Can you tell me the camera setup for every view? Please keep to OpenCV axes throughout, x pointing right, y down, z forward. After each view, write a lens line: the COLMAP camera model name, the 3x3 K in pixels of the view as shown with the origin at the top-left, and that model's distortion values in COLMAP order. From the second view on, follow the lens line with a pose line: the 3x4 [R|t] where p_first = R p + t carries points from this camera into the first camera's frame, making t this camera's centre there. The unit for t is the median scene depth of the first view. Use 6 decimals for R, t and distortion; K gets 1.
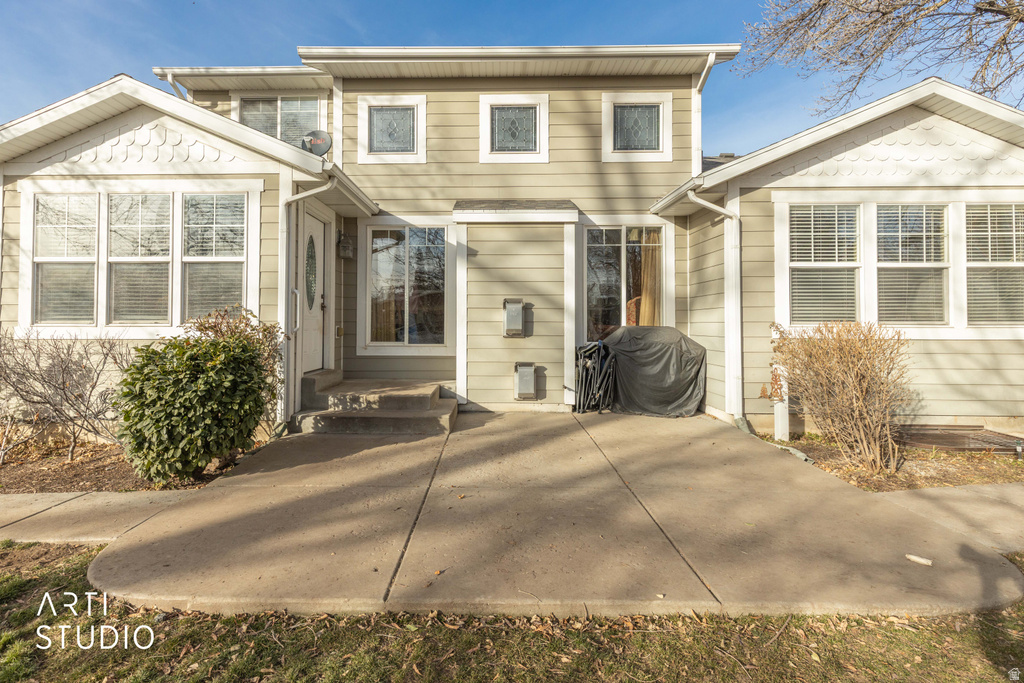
lens RADIAL K [[465.2, 0, 492.3], [0, 465.2, 314.0], [0, 0, 1]] dist [0.011106, -0.002136]
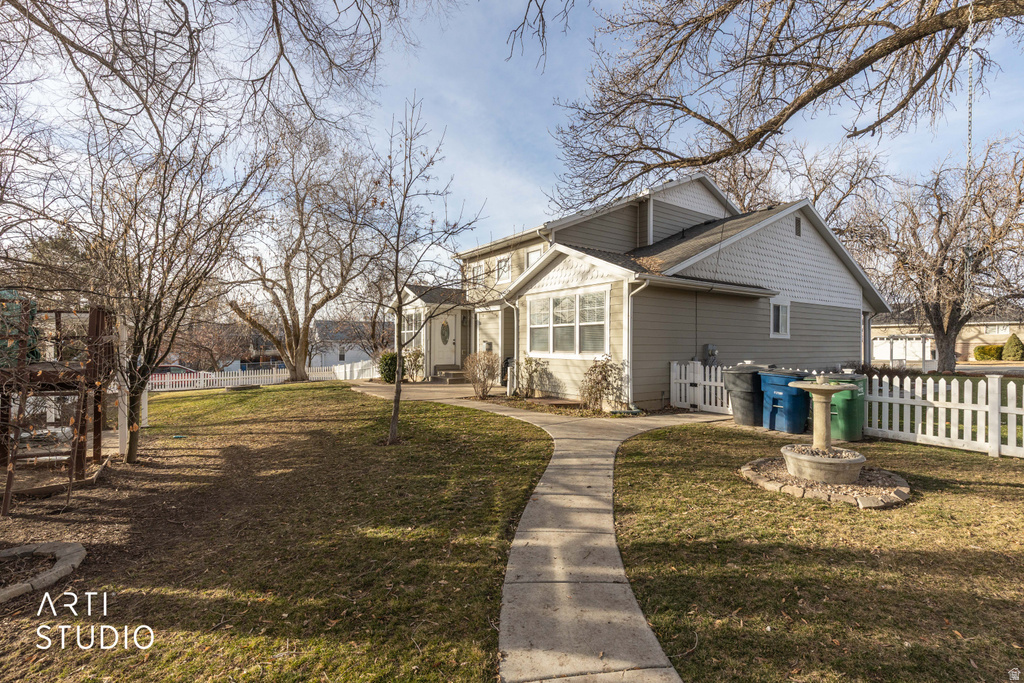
lens RADIAL K [[465.2, 0, 503.8], [0, 465.2, 340.4], [0, 0, 1]] dist [0.011106, -0.002136]
pose [[0.596883, -0.003177, -0.802322, 2.299299], [0.015179, 0.999858, 0.007334, -0.054166], [0.802184, -0.016556, 0.596847, -0.526356]]
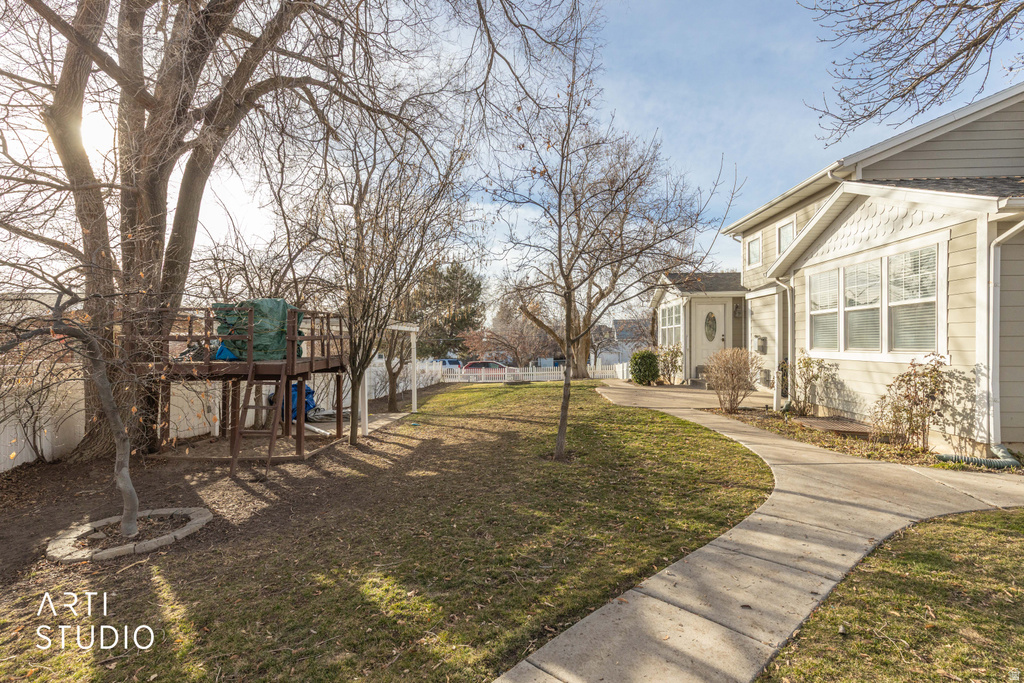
lens RADIAL K [[465.2, 0, 510.8], [0, 465.2, 341.7], [0, 0, 1]] dist [0.011106, -0.002136]
pose [[-0.011354, -0.002575, -0.999932, 2.136886], [0.030069, 0.999544, -0.002915, -0.031900], [0.999483, -0.030101, -0.011272, -0.057589]]
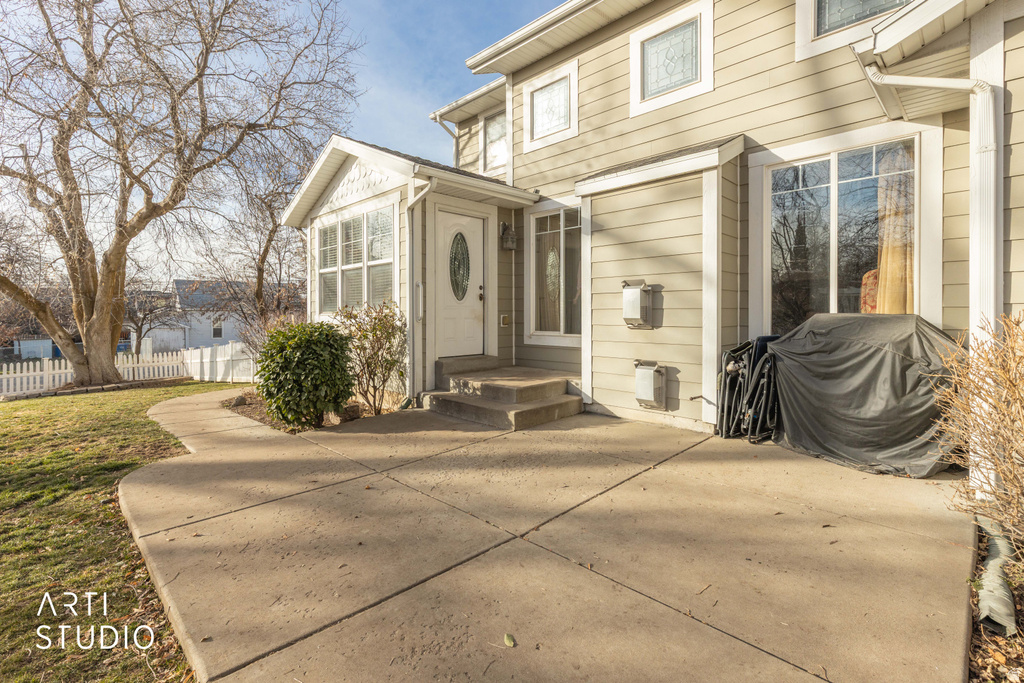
lens RADIAL K [[465.2, 0, 496.8], [0, 465.2, 317.2], [0, 0, 1]] dist [0.011106, -0.002136]
pose [[0.731234, 0.002106, -0.682123, 0.417381], [0.019824, 0.999507, 0.024337, 0.006239], [0.681838, -0.031318, 0.730832, 0.250504]]
